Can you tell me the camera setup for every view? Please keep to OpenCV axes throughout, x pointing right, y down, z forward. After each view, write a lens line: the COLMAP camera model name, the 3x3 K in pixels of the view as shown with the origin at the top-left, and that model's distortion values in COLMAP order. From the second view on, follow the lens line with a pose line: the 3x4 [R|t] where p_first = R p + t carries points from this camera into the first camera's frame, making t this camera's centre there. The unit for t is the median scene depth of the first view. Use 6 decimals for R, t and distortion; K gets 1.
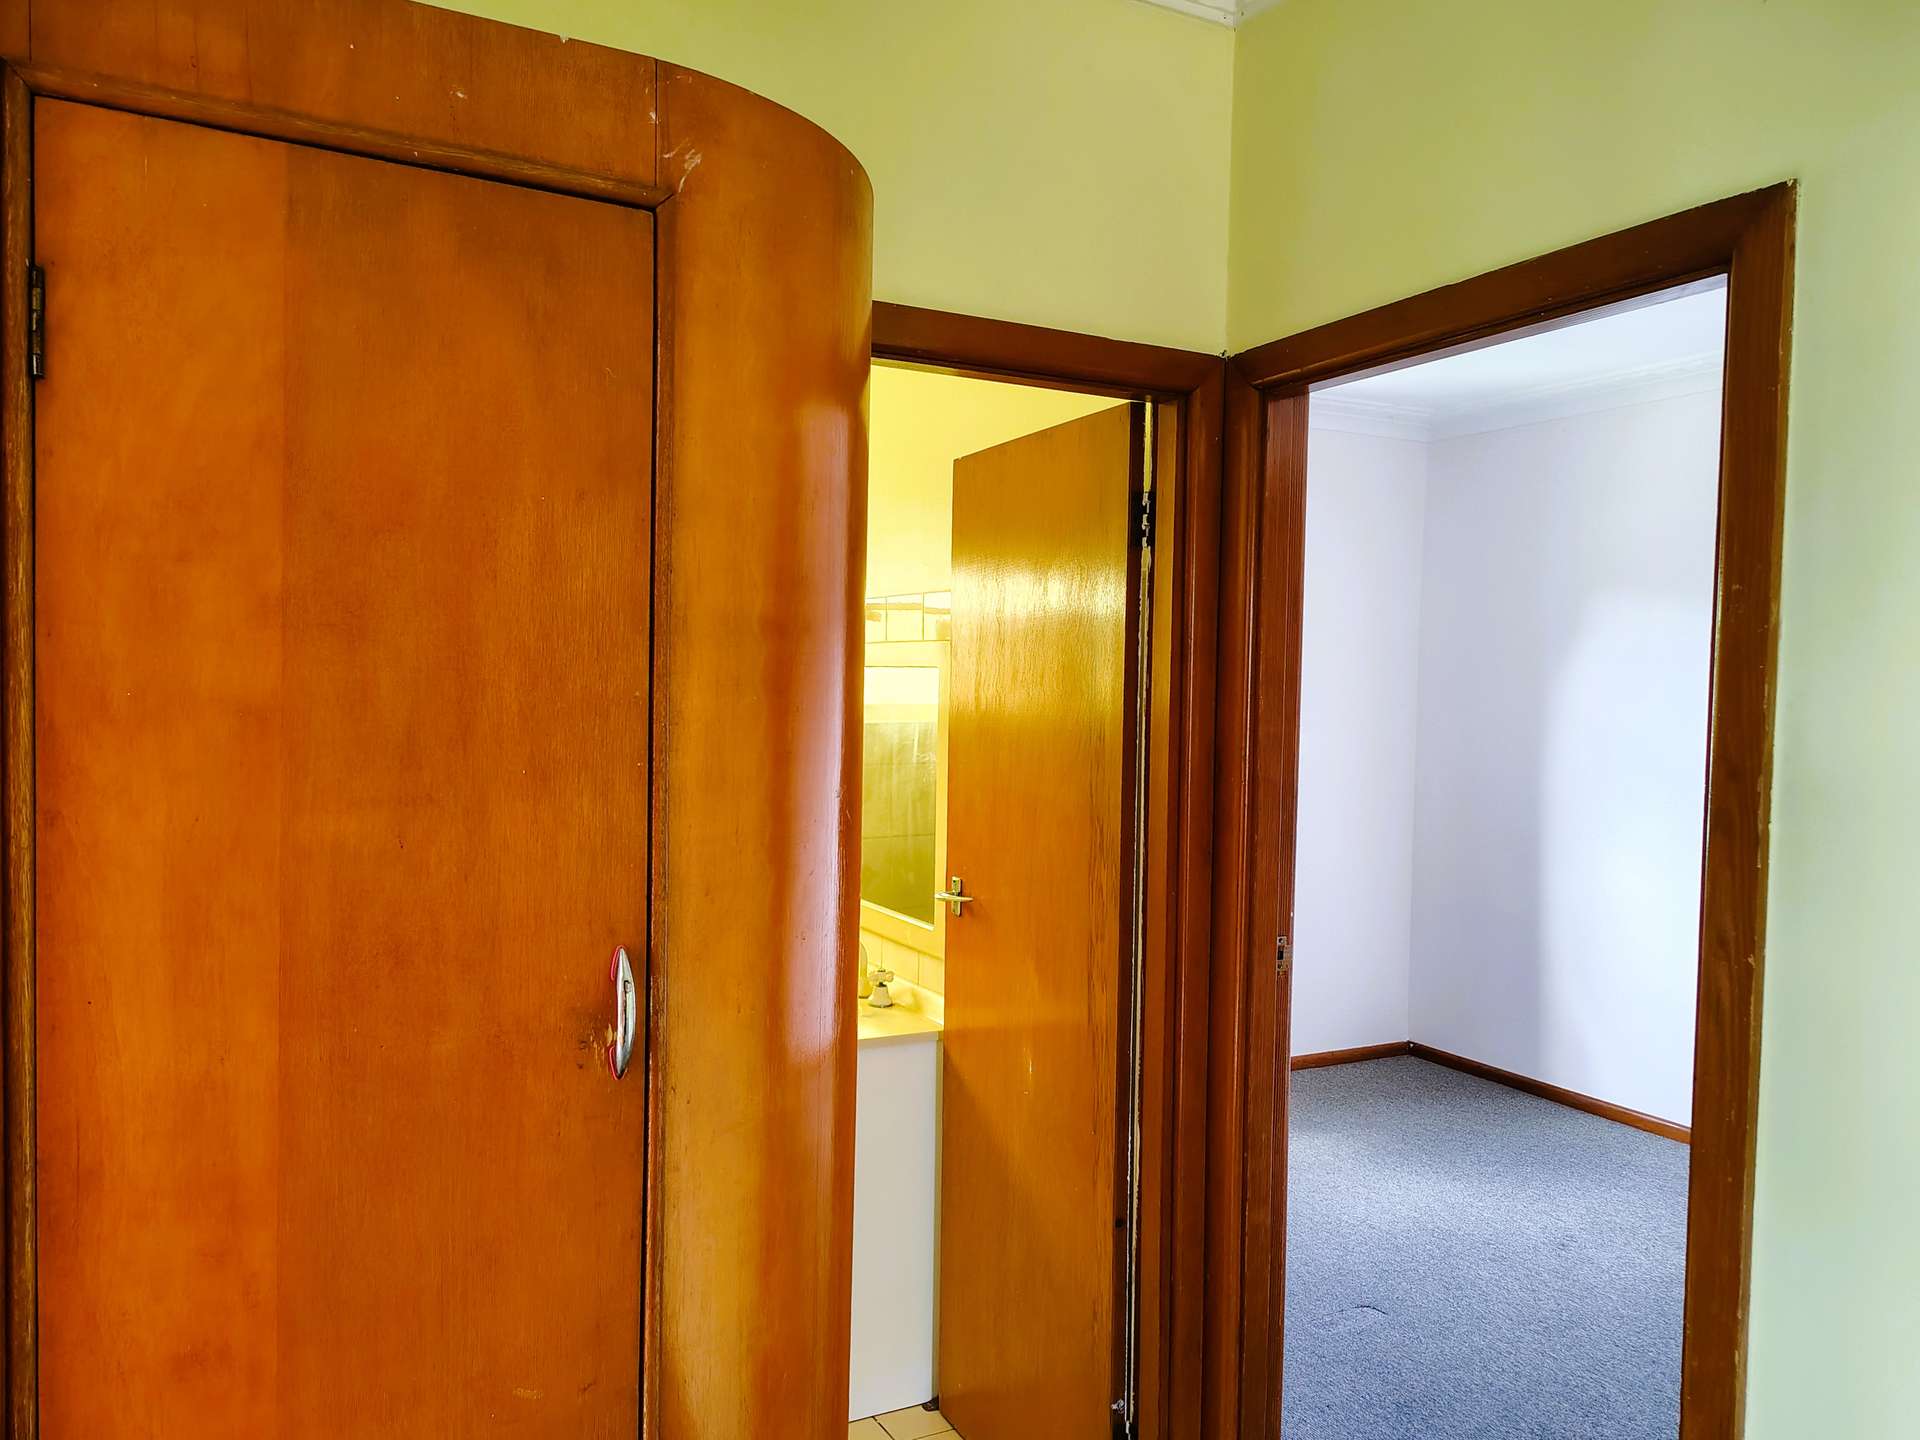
lens RADIAL K [[1369.5, 0, 965.0], [0, 1369.5, 710.2], [0, 0, 1]] dist [0.078858, -0.059165]
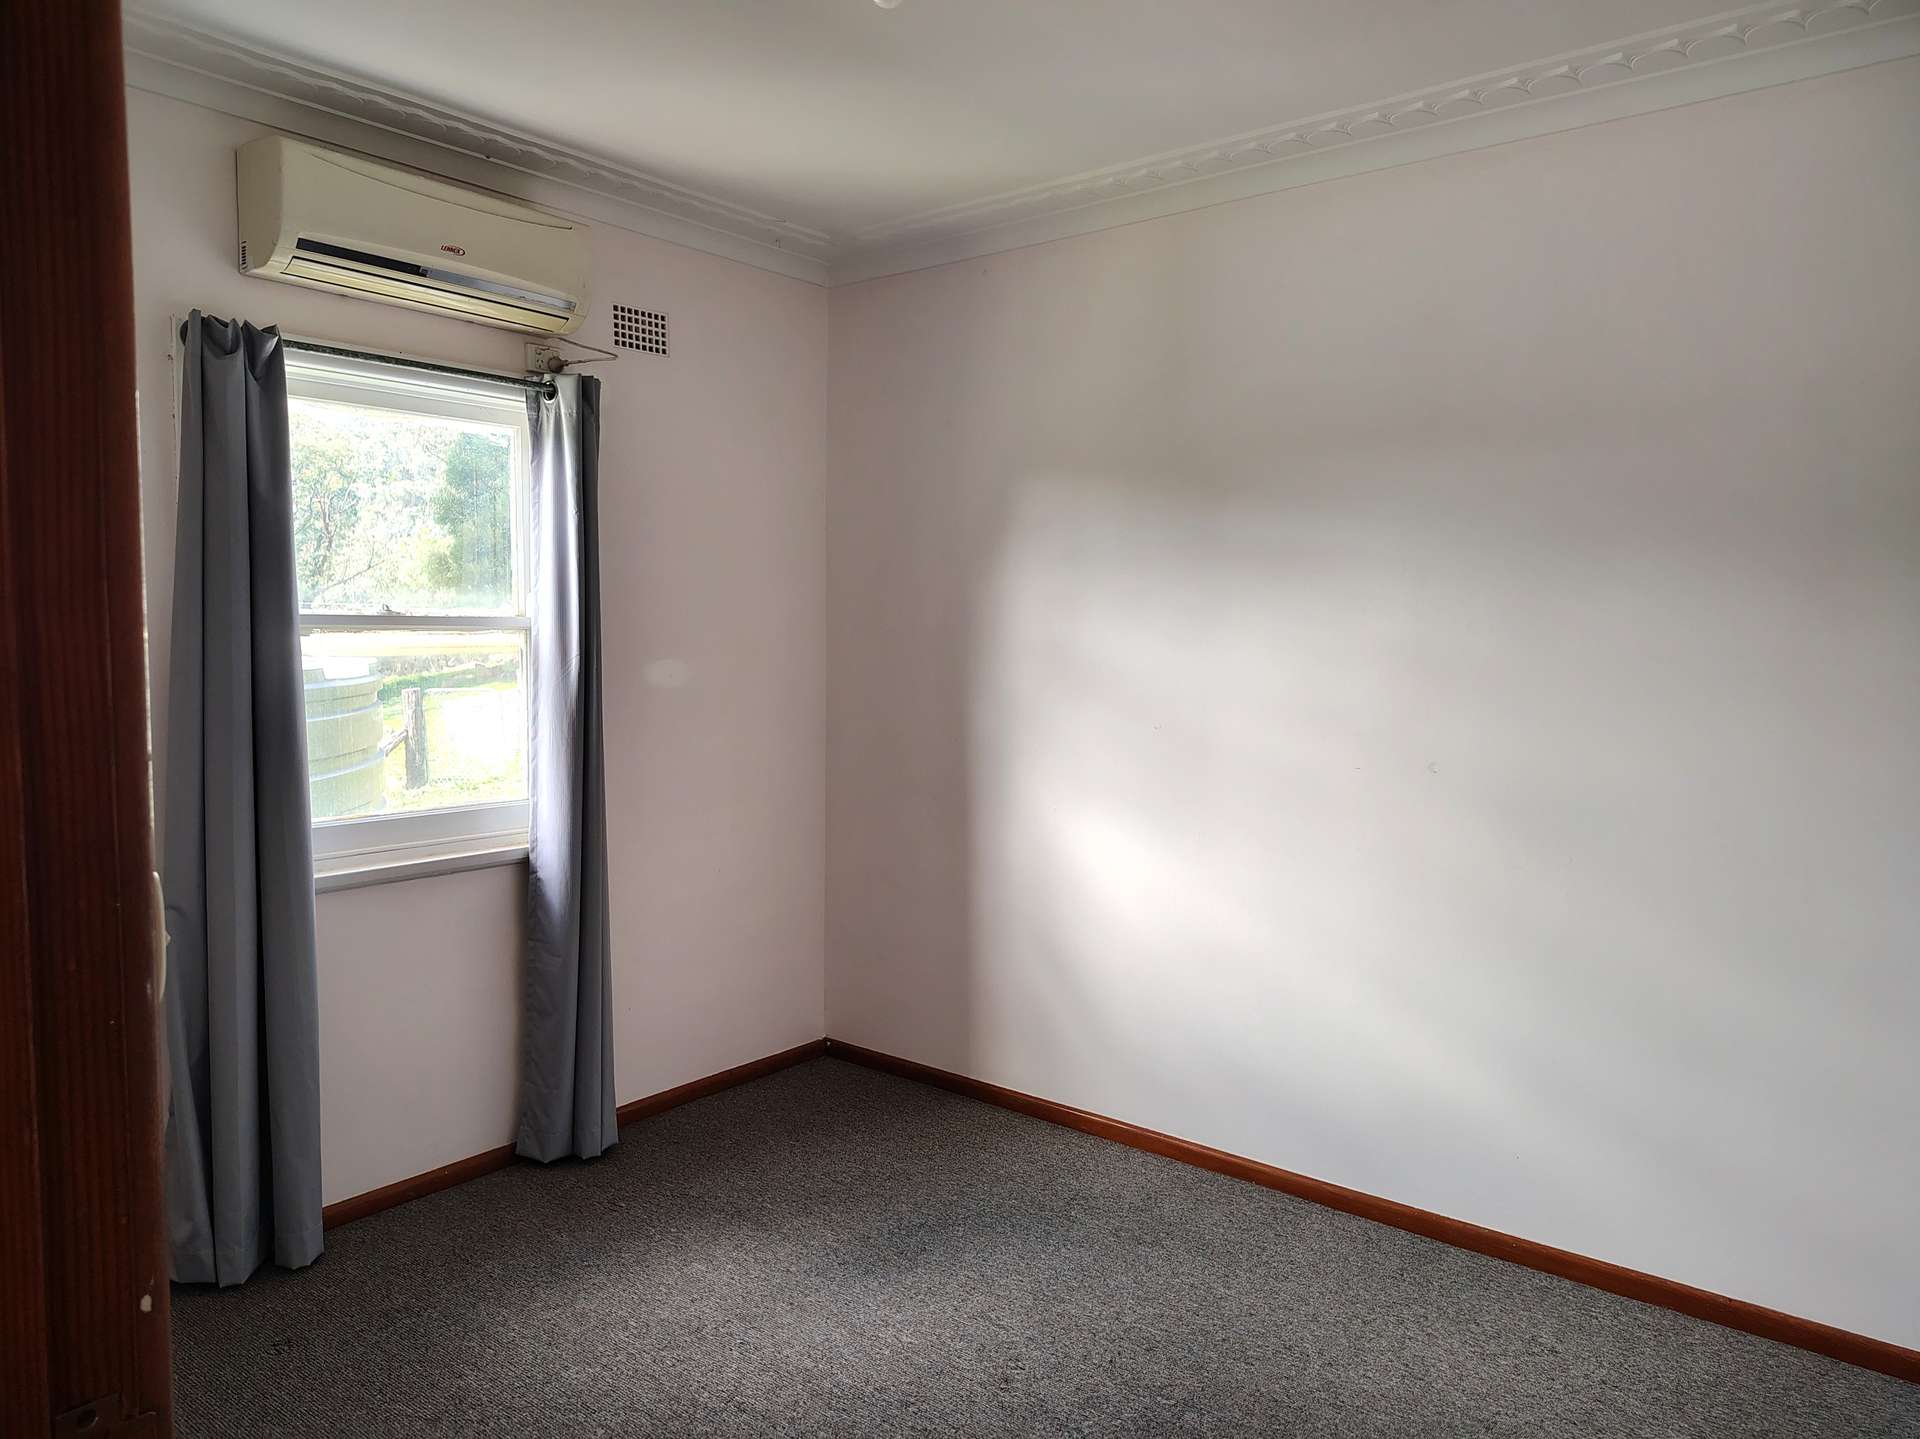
lens RADIAL K [[1369.5, 0, 959.8], [0, 1369.5, 726.2], [0, 0, 1]] dist [0.078858, -0.059165]
pose [[0.925037, -0.040162, 0.377748, 0.137769], [0.018881, 0.998027, 0.059874, 0.013503], [-0.379407, -0.048253, 0.923971, 0.335011]]
